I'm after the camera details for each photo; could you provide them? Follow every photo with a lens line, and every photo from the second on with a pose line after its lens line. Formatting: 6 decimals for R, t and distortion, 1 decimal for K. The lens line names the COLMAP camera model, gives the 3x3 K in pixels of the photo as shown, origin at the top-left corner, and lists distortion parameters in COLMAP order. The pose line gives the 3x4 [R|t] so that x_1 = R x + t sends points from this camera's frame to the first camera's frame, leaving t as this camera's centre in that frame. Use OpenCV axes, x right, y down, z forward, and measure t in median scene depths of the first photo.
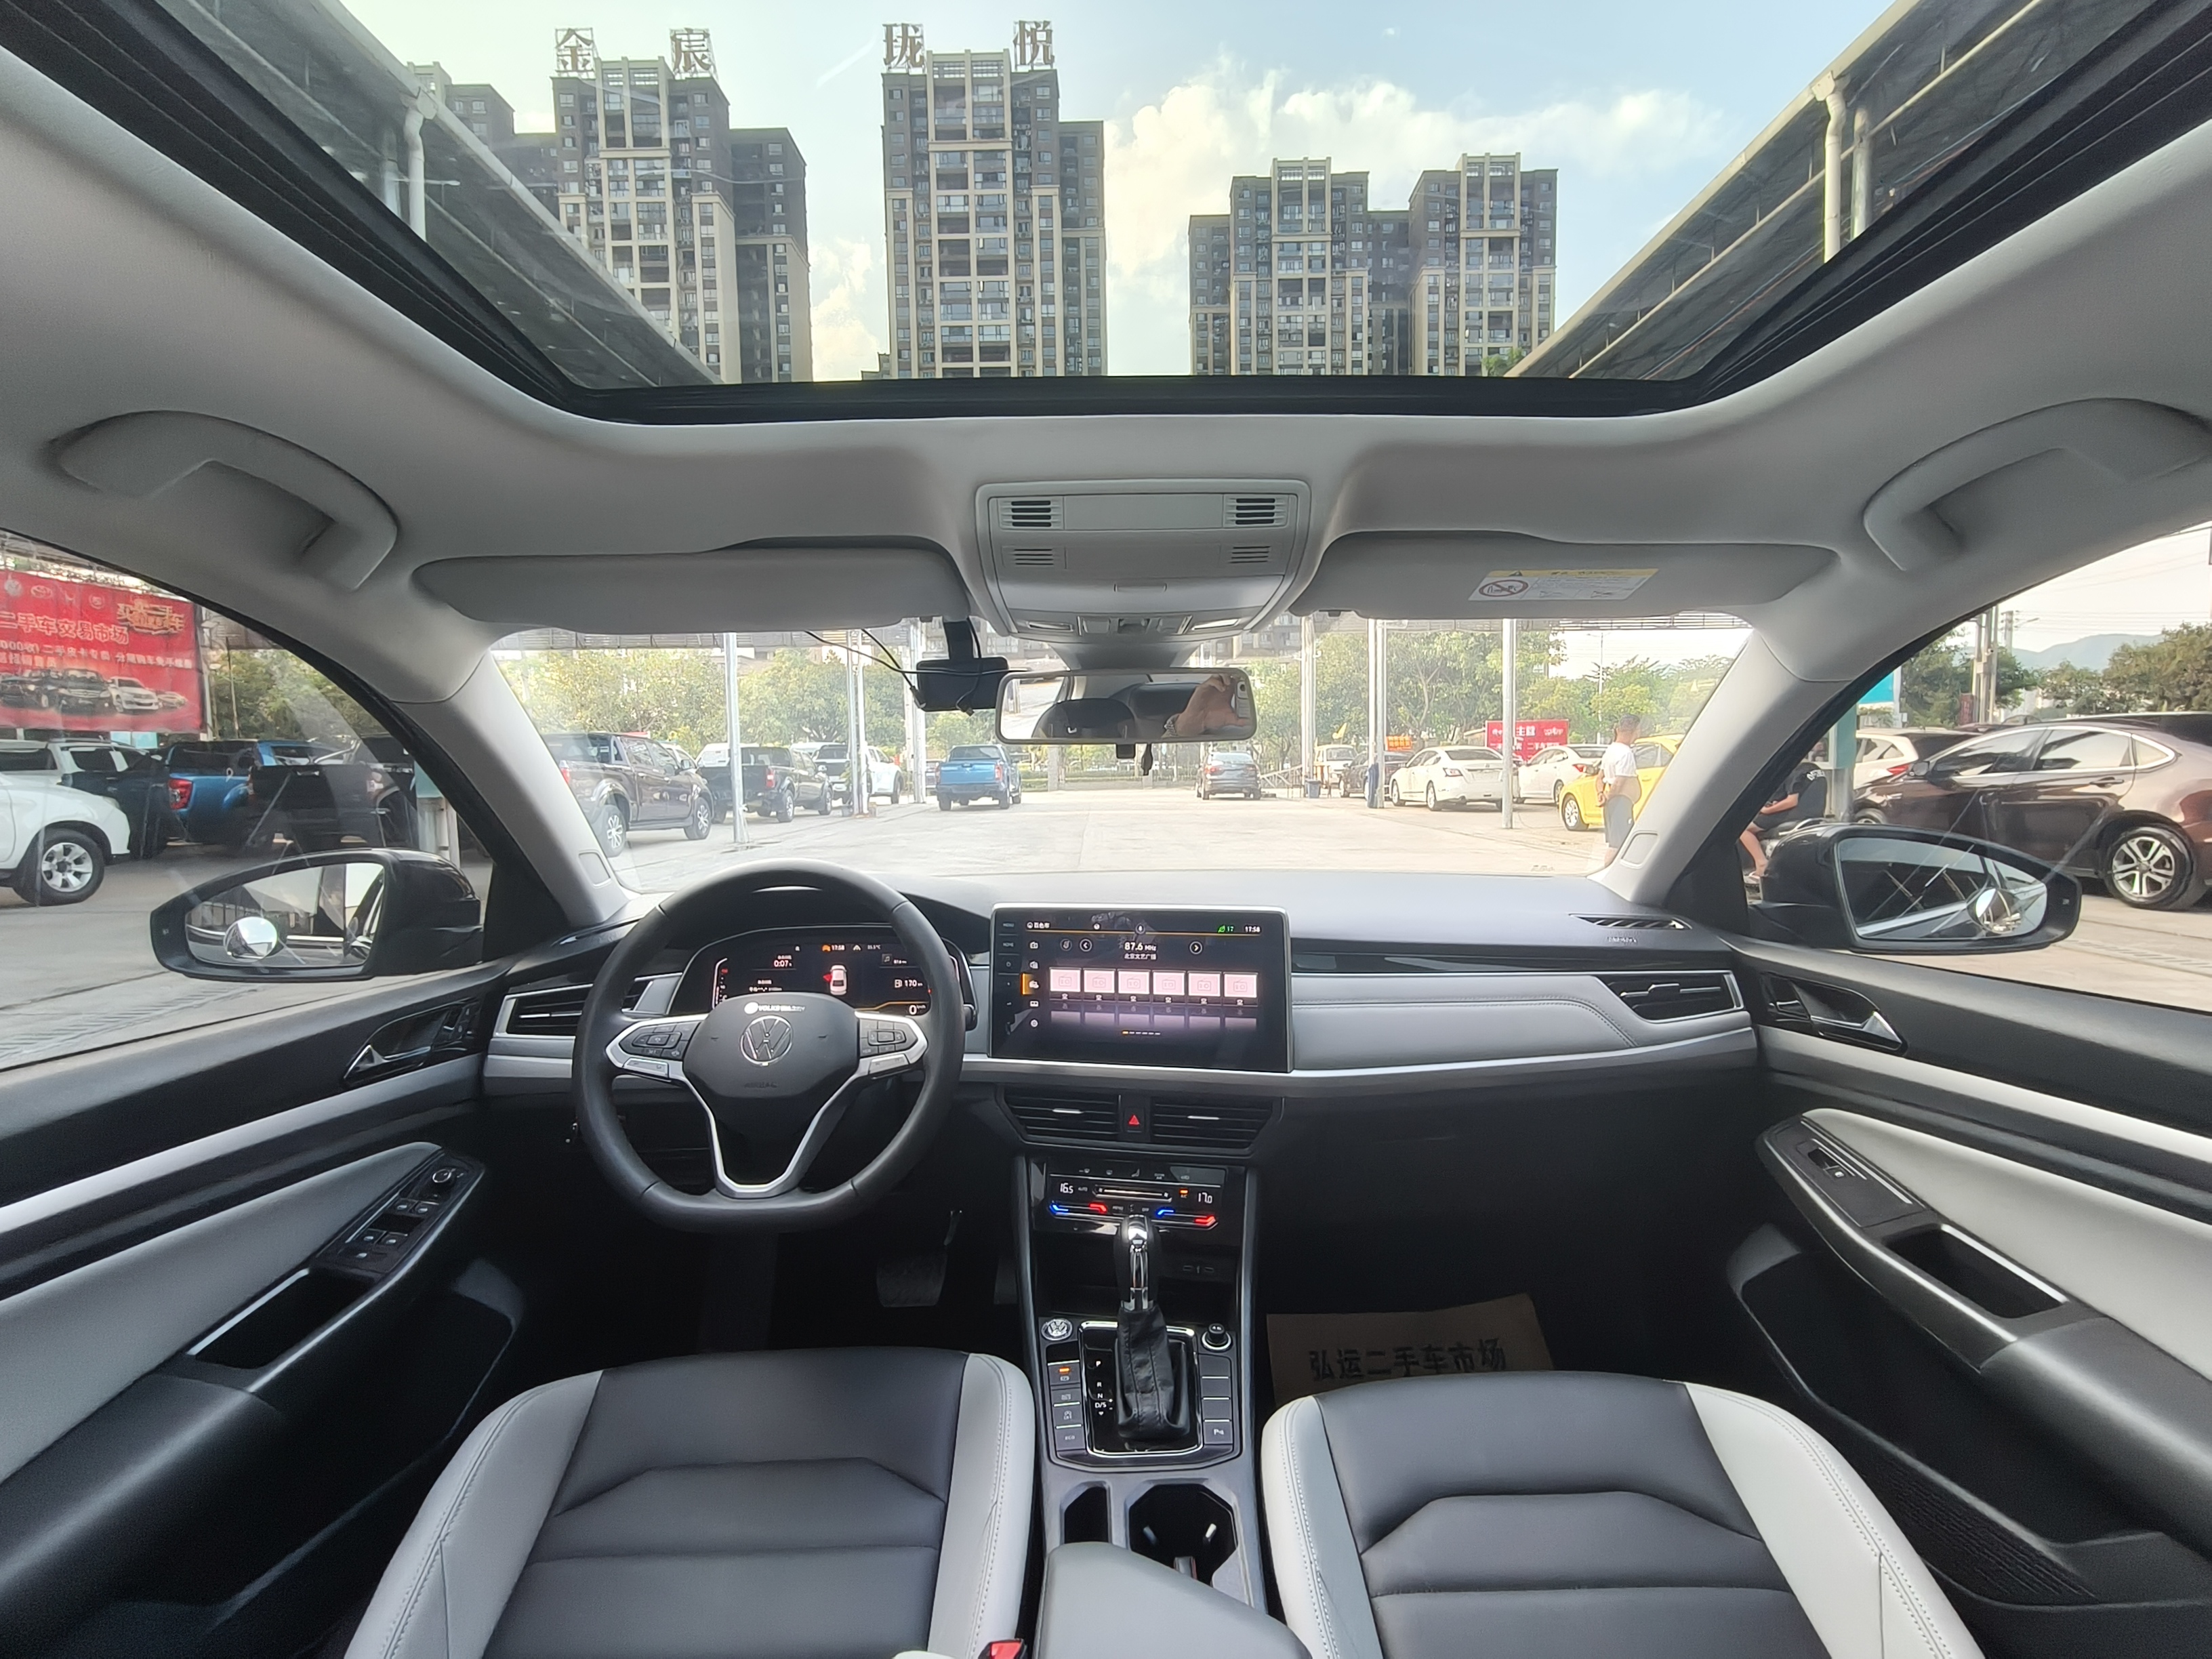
lens RADIAL K [[1024.6, 0, 1106.0], [0, 1024.6, 829.5], [0, 0, 1]] dist [-0.012651, -0.000102]
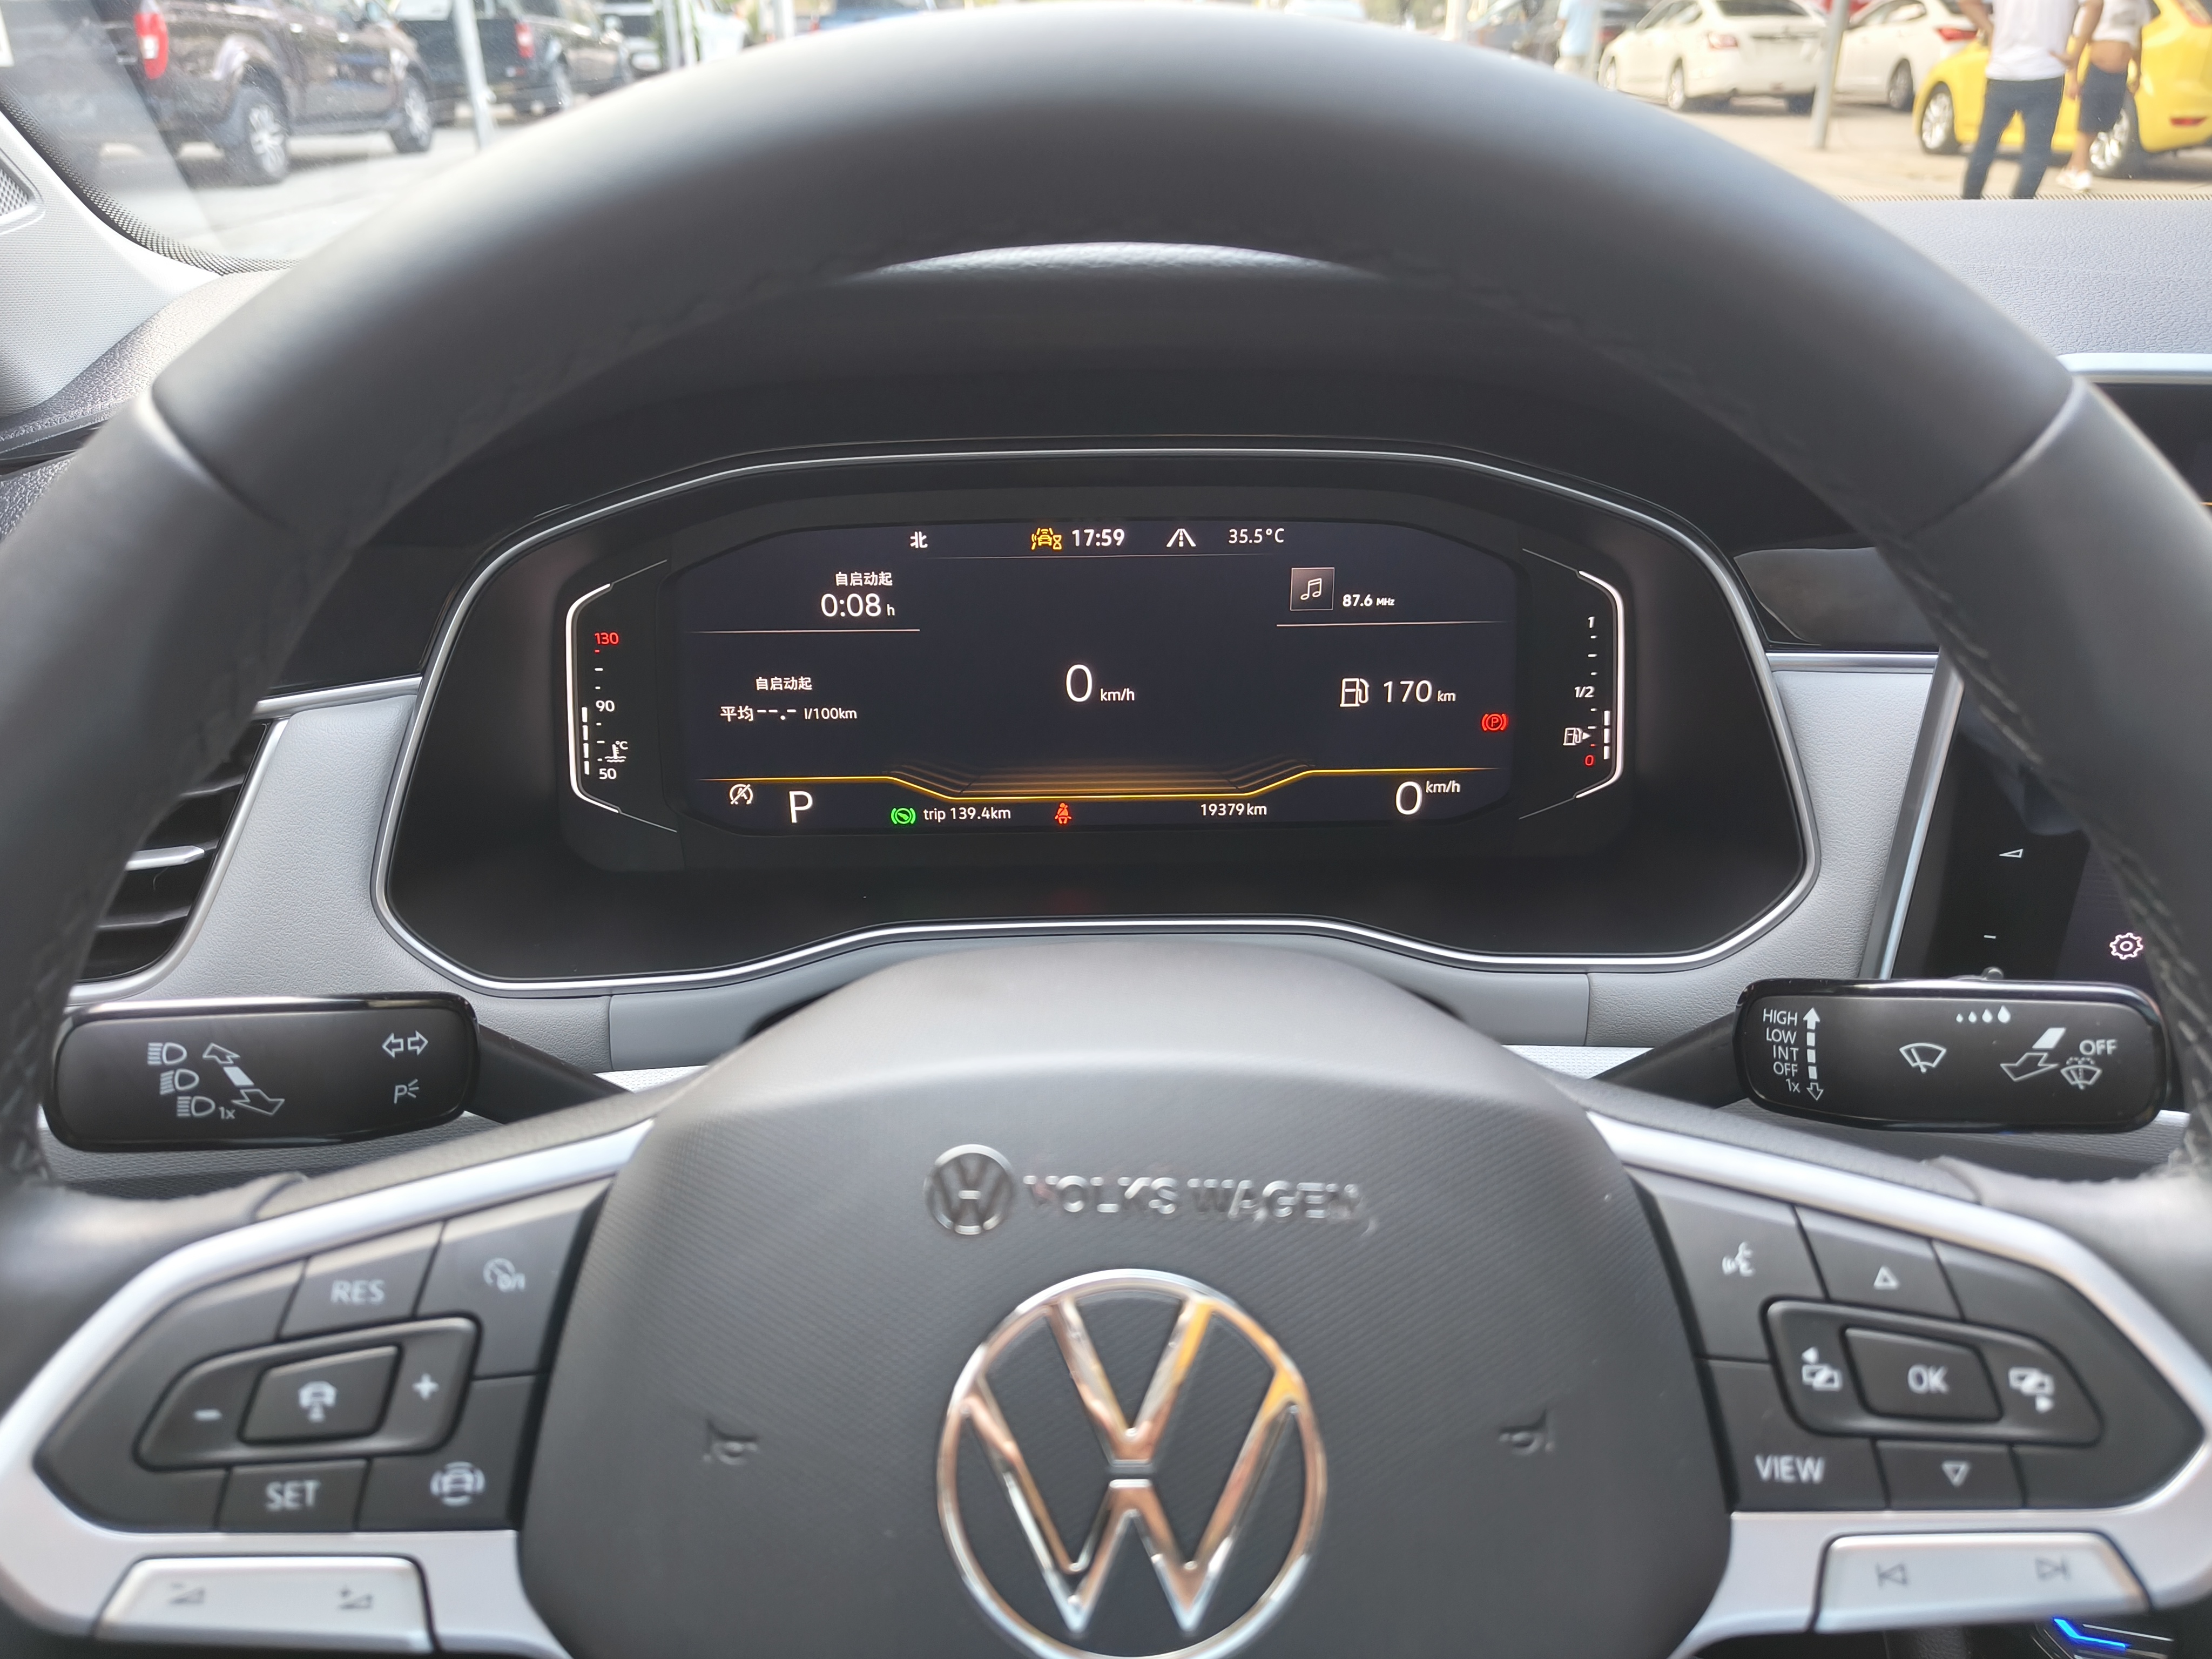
lens RADIAL K [[1630.4, 0, 1106.0], [0, 1630.4, 829.5], [0, 0, 1]] dist [0.010527, -0.010759]
pose [[0.999921, 0.012286, -0.002800, -0.261291], [-0.010246, 0.922047, 0.386942, 0.036090], [0.007336, -0.386883, 0.922100, 0.650541]]
